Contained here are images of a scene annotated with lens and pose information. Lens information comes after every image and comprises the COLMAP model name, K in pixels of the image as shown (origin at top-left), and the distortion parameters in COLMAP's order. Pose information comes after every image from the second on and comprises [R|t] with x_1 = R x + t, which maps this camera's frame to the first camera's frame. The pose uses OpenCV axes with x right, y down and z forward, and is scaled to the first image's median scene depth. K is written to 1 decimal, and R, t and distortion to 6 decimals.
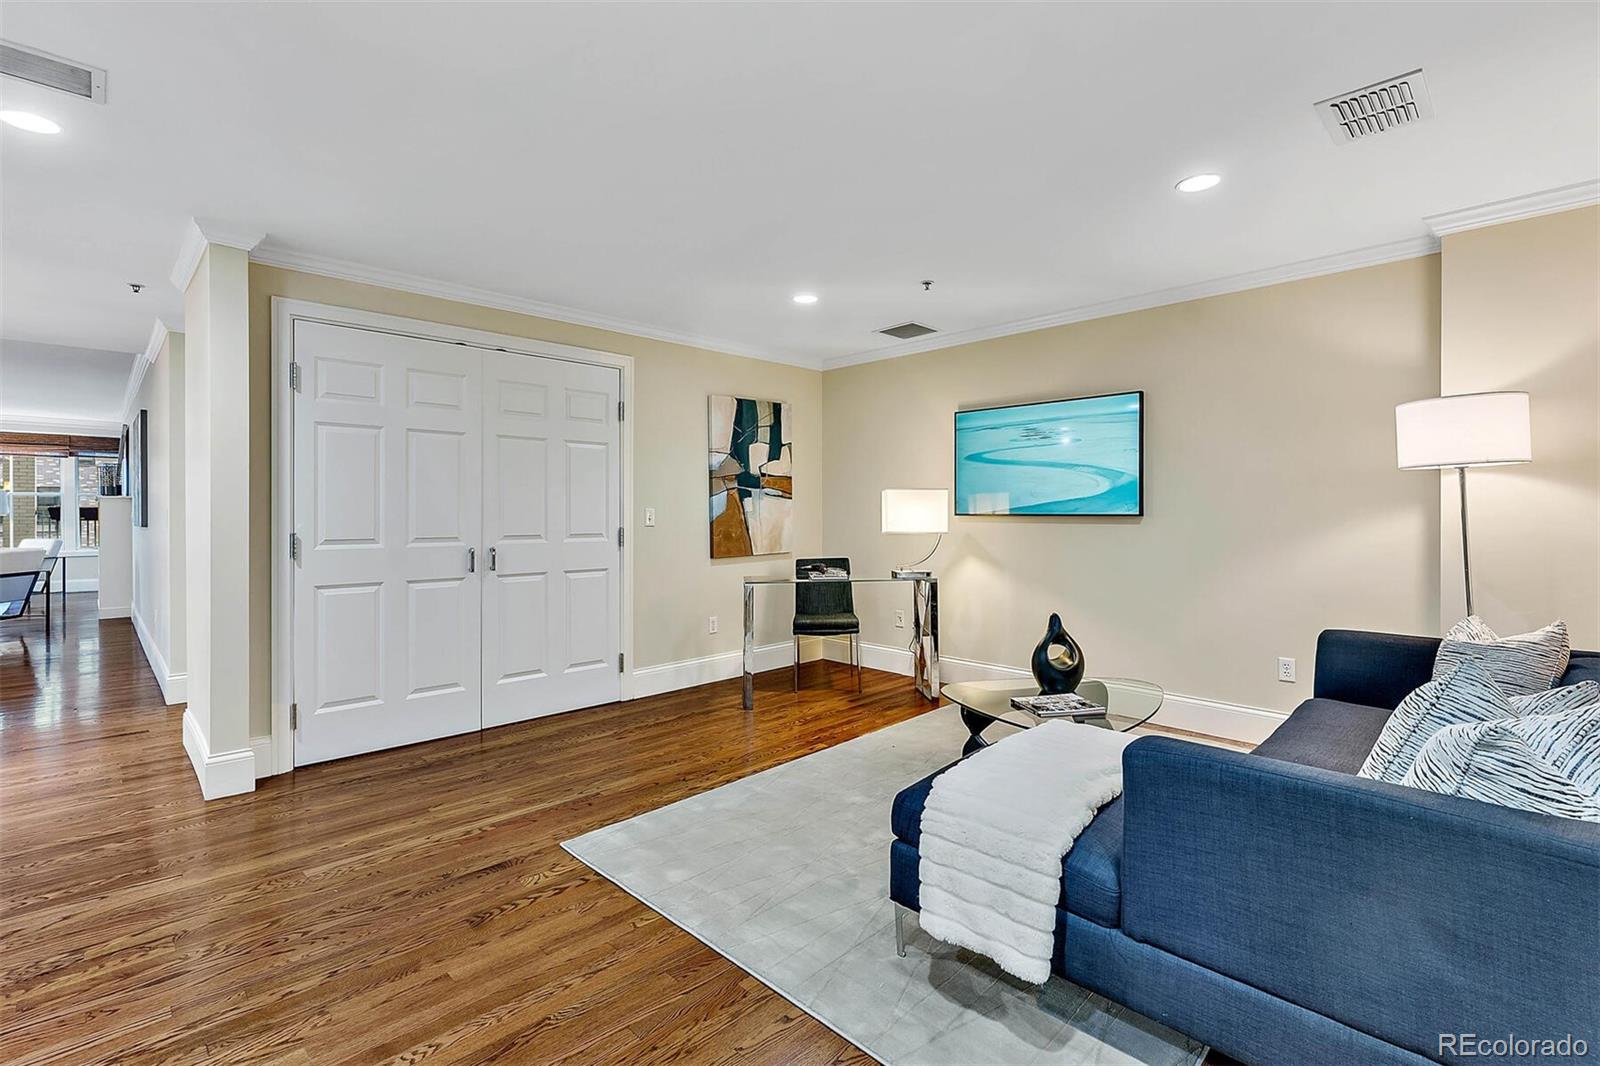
lens RADIAL K [[775.4, 0, 819.8], [0, 775.4, 511.5], [0, 0, 1]] dist [-0.004423, -0.000057]
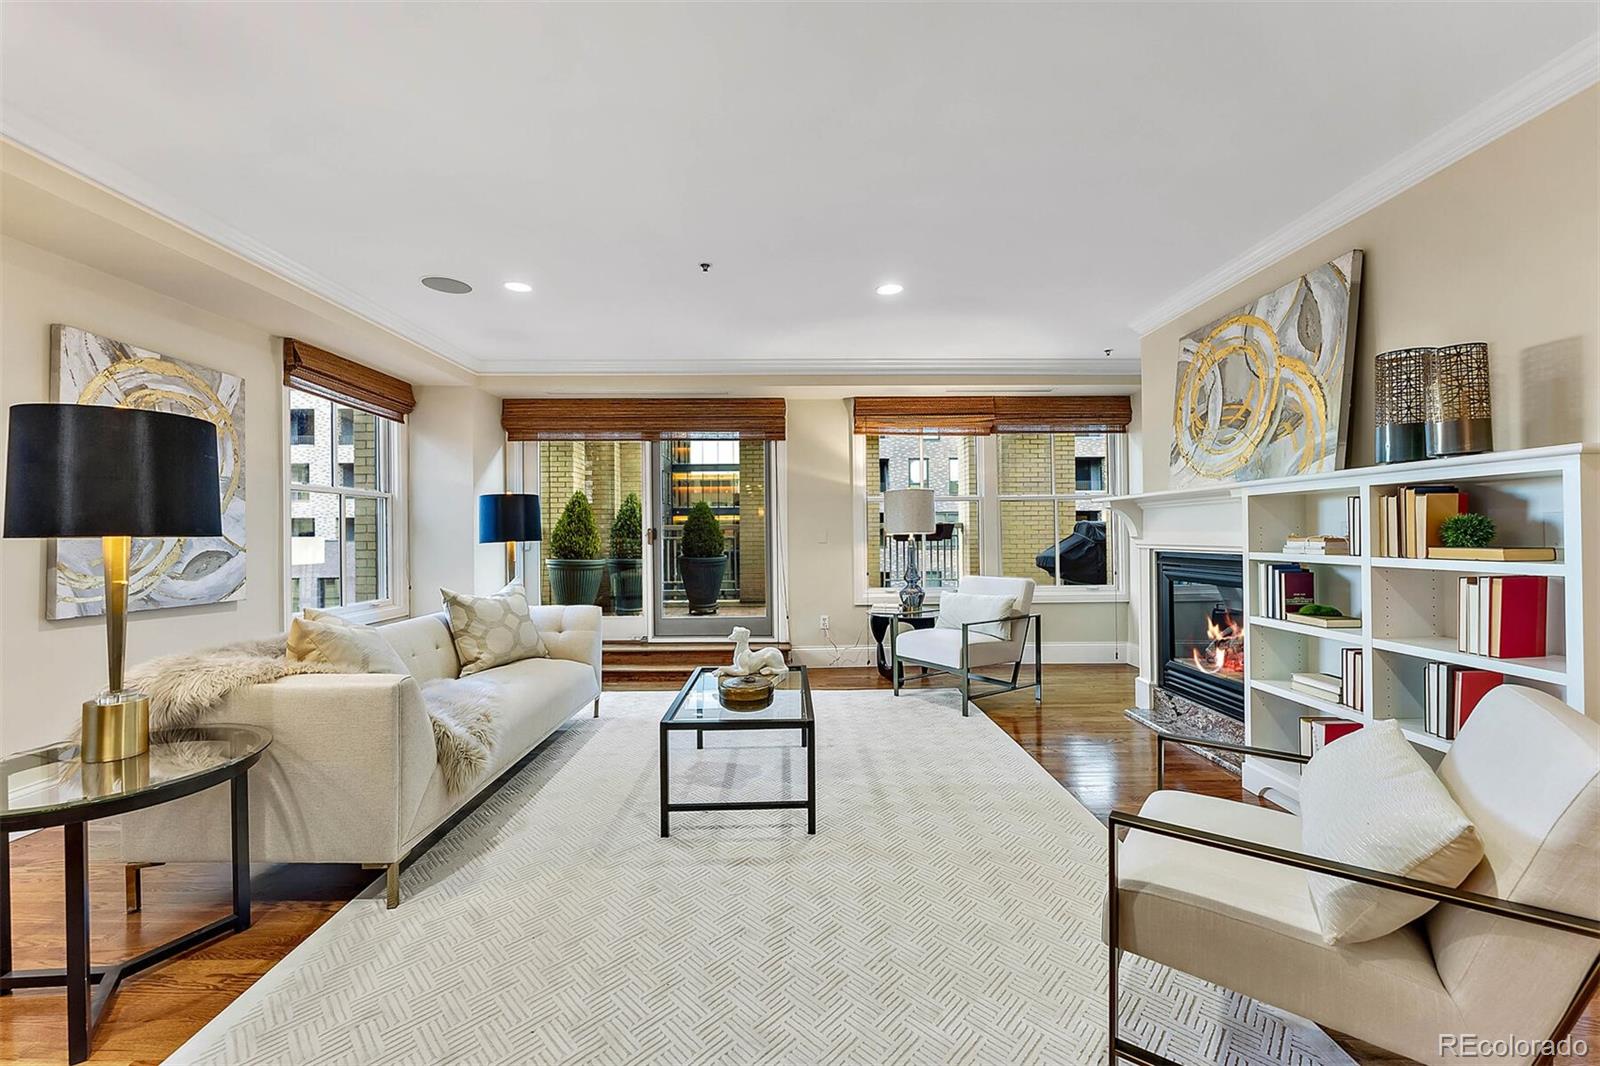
lens RADIAL K [[623.9, 0, 784.2], [0, 623.9, 530.2], [0, 0, 1]] dist [-0.002185, 0.000284]
pose [[0.716921, -0.009884, -0.697085, -1.712165], [0.009881, 0.999943, -0.004017, 0.006909], [0.697085, -0.004008, 0.716977, 1.237411]]
